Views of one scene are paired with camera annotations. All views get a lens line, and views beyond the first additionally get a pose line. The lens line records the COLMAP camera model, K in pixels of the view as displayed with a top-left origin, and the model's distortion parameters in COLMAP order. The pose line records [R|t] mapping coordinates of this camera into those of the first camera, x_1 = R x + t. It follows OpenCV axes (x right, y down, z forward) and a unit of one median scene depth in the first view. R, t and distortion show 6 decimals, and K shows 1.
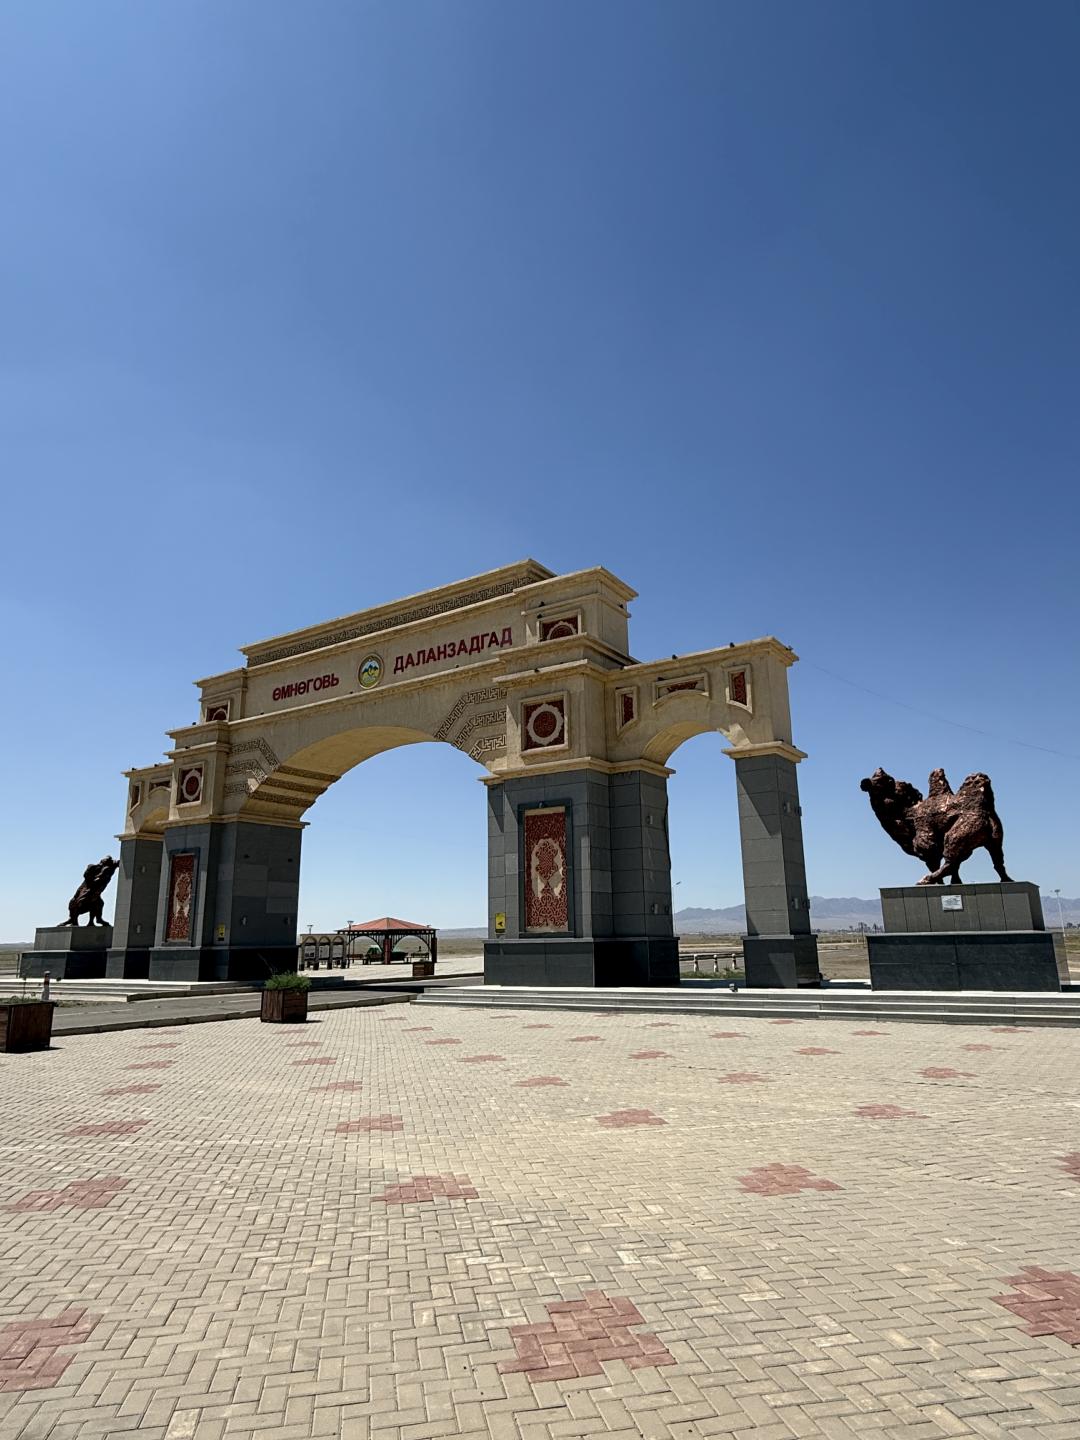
lens RADIAL K [[886.5, 0, 540.0], [0, 886.5, 720.0], [0, 0, 1]] dist [-0.002672, 0.002865]
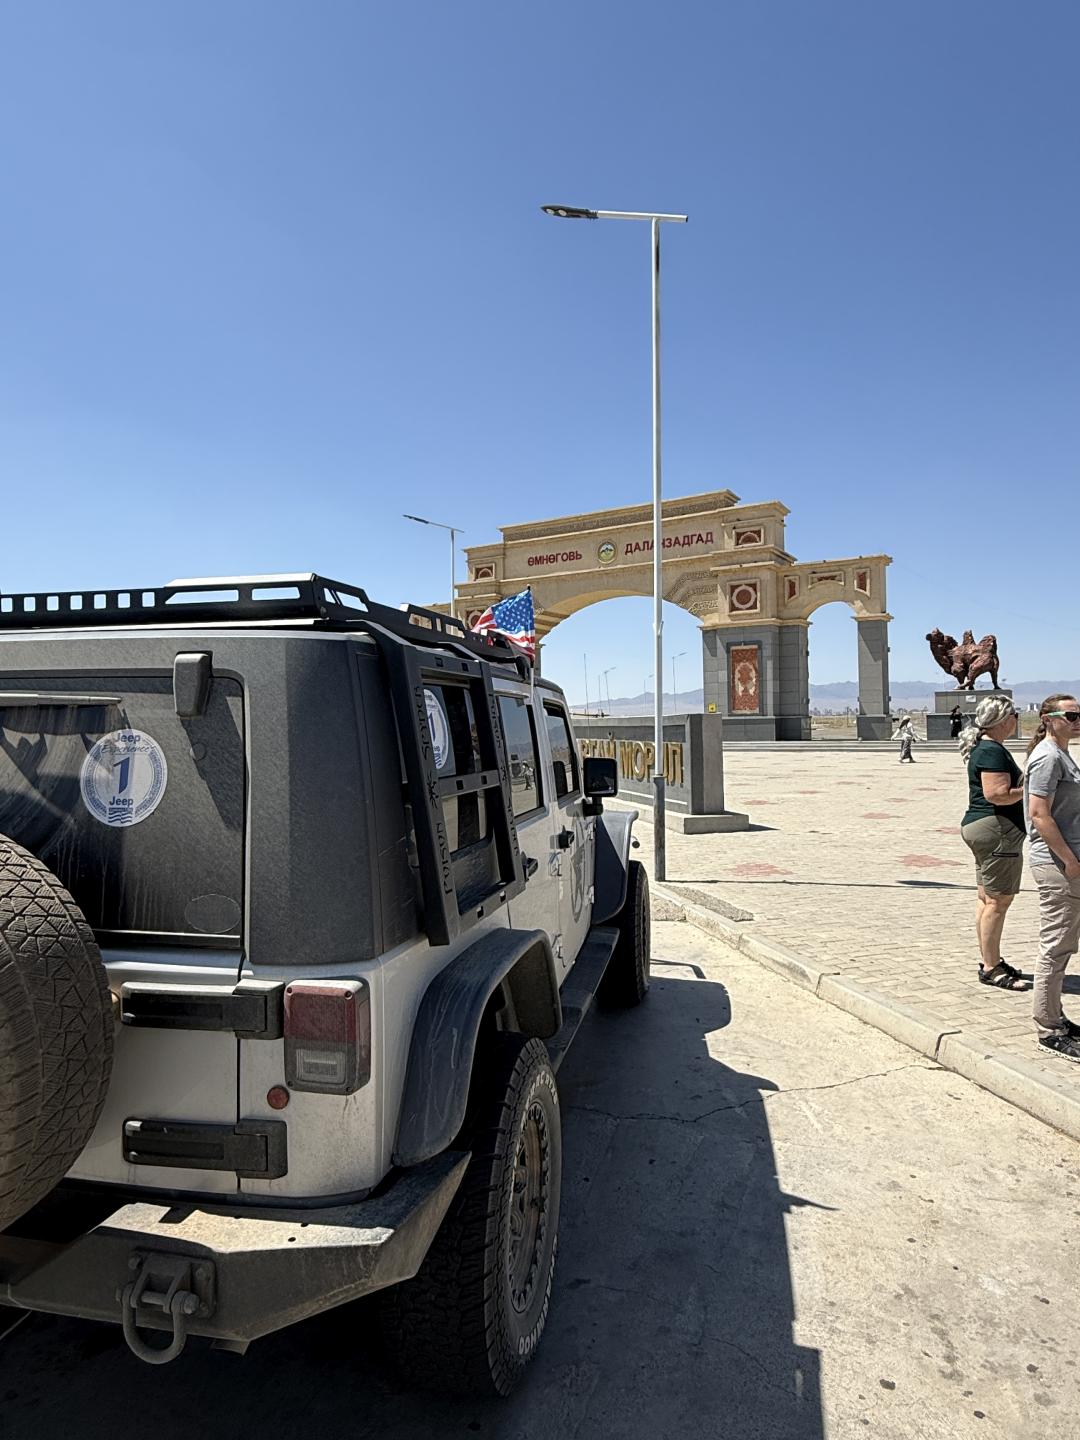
lens RADIAL K [[886.5, 0, 540.0], [0, 886.5, 720.0], [0, 0, 1]] dist [-0.002672, 0.002865]
pose [[0.999160, 0.001431, 0.040962, -0.465213], [-0.010963, 0.972310, 0.233438, -0.162378], [-0.039494, -0.233691, 0.971508, -0.729360]]
